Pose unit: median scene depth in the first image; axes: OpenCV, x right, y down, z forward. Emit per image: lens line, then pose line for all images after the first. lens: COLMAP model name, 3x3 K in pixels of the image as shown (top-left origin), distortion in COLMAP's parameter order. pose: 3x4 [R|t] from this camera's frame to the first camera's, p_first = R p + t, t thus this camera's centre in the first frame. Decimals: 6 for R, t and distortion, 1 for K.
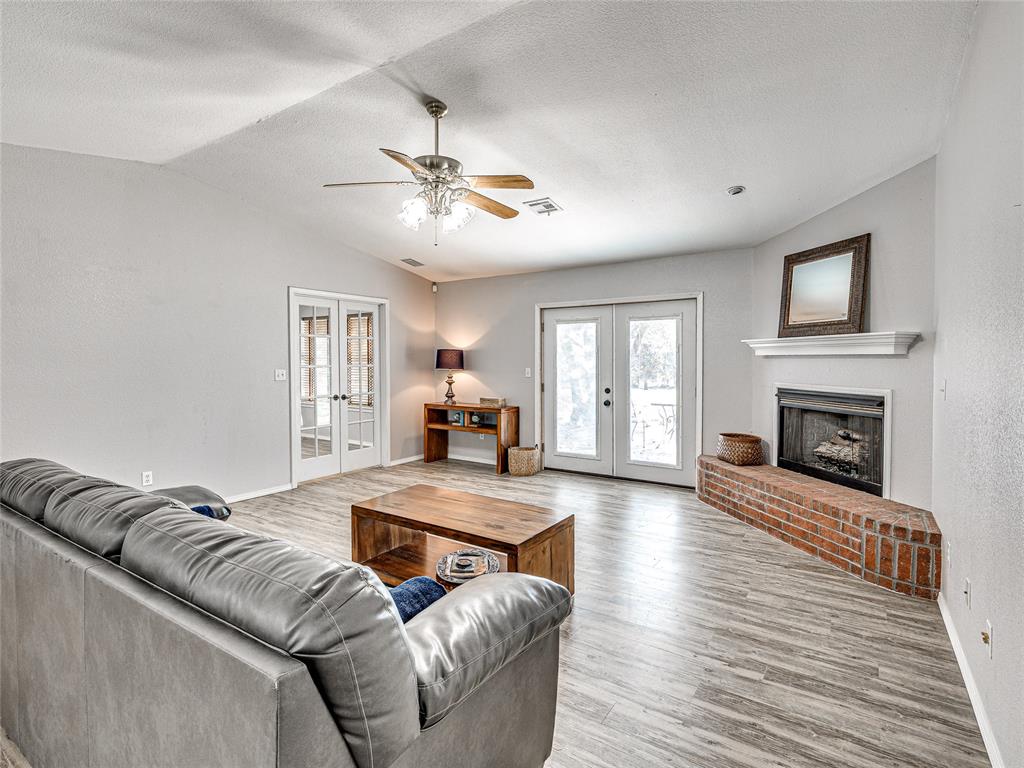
lens RADIAL K [[504.3, 0, 514.9], [0, 504.3, 368.1], [0, 0, 1]] dist [-0.000522, 0.000353]
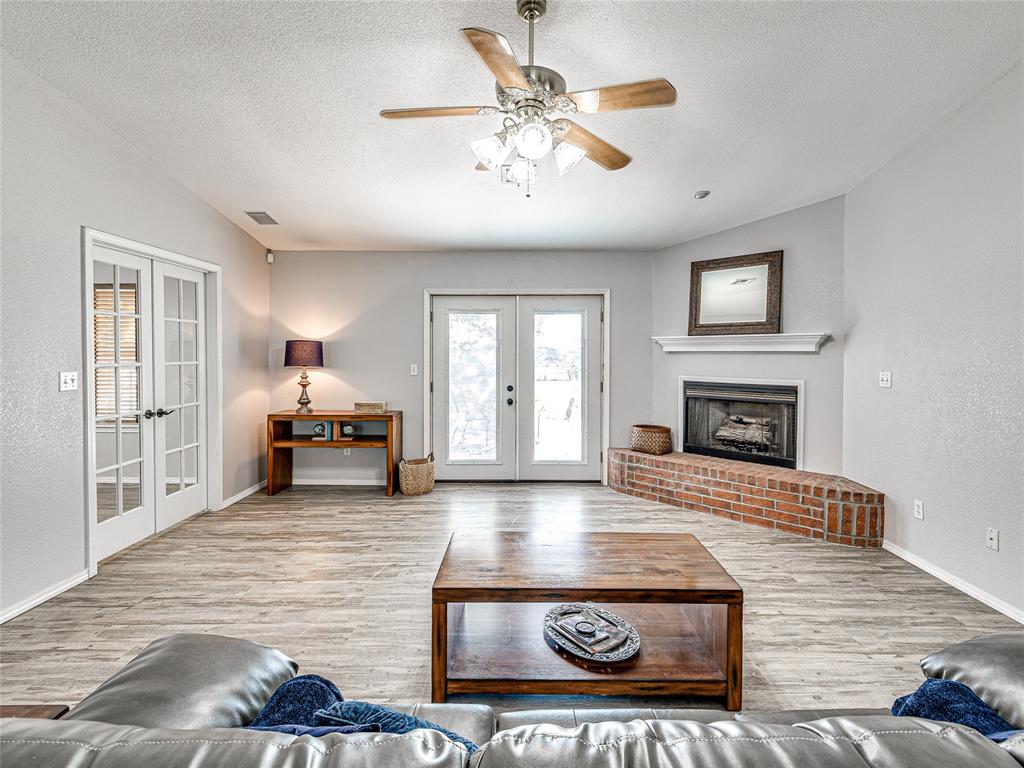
lens RADIAL K [[498.6, 0, 512.1], [0, 498.6, 359.9], [0, 0, 1]] dist [-0.000529, 0.000225]
pose [[0.838435, -0.003473, 0.544990, -0.347240], [0.006085, 0.999977, -0.002990, -0.005051], [-0.544967, 0.005823, 0.838437, 0.257903]]
